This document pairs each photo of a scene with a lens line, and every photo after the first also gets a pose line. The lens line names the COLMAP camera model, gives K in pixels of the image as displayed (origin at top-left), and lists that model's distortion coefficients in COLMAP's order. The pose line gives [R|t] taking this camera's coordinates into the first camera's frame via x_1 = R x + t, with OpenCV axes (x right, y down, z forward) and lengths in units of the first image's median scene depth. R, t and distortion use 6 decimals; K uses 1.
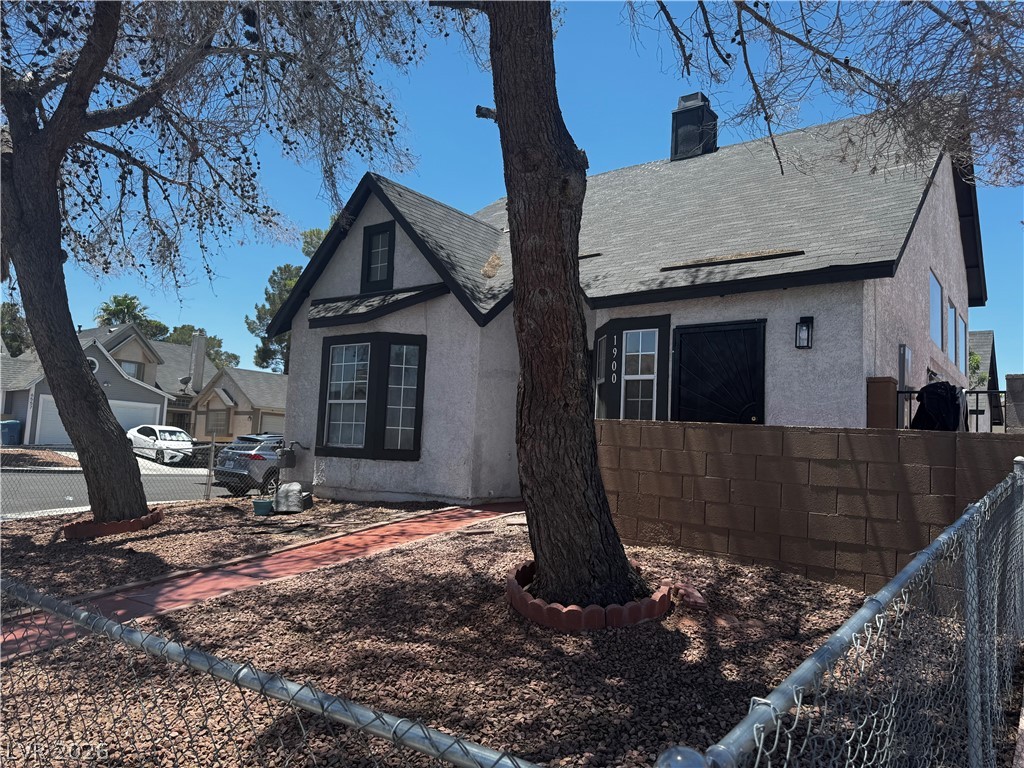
lens RADIAL K [[729.7, 0, 512.0], [0, 729.7, 384.0], [0, 0, 1]] dist [0.053113, -0.000761]
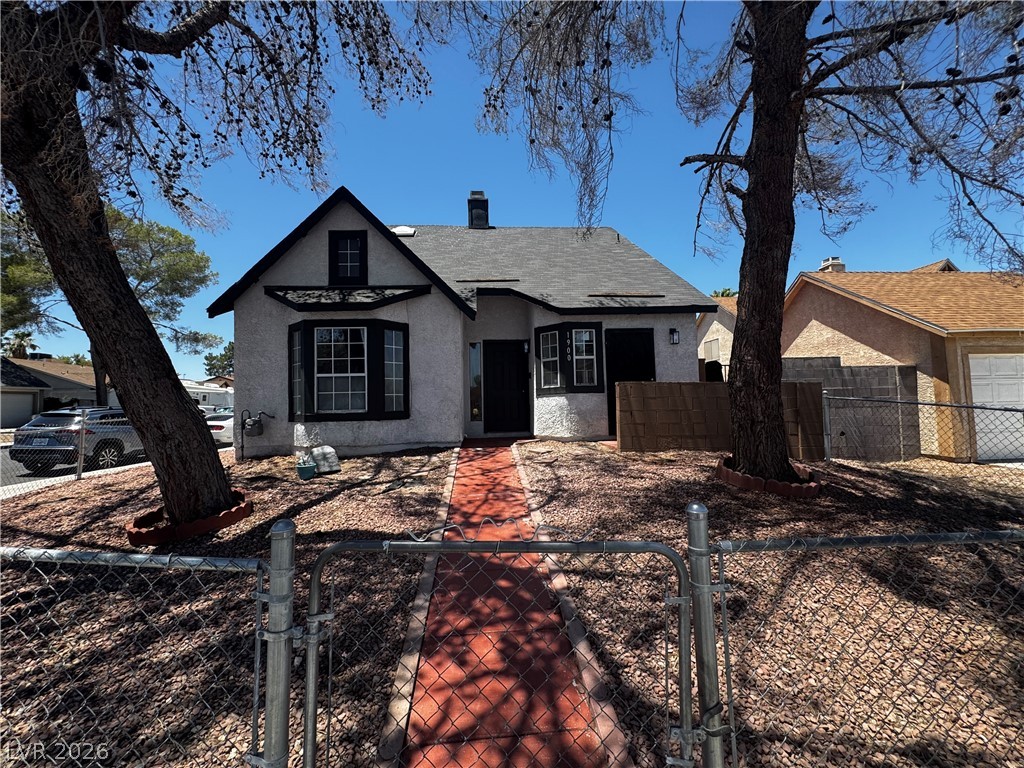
lens RADIAL K [[407.3, 0, 513.0], [0, 407.3, 384.5], [0, 0, 1]] dist [-0.003366, 0.001208]
pose [[0.747649, -0.033590, 0.663245, -0.476918], [-0.002725, 0.998556, 0.053645, 0.002719], [-0.664089, -0.041915, 0.746478, 0.321029]]
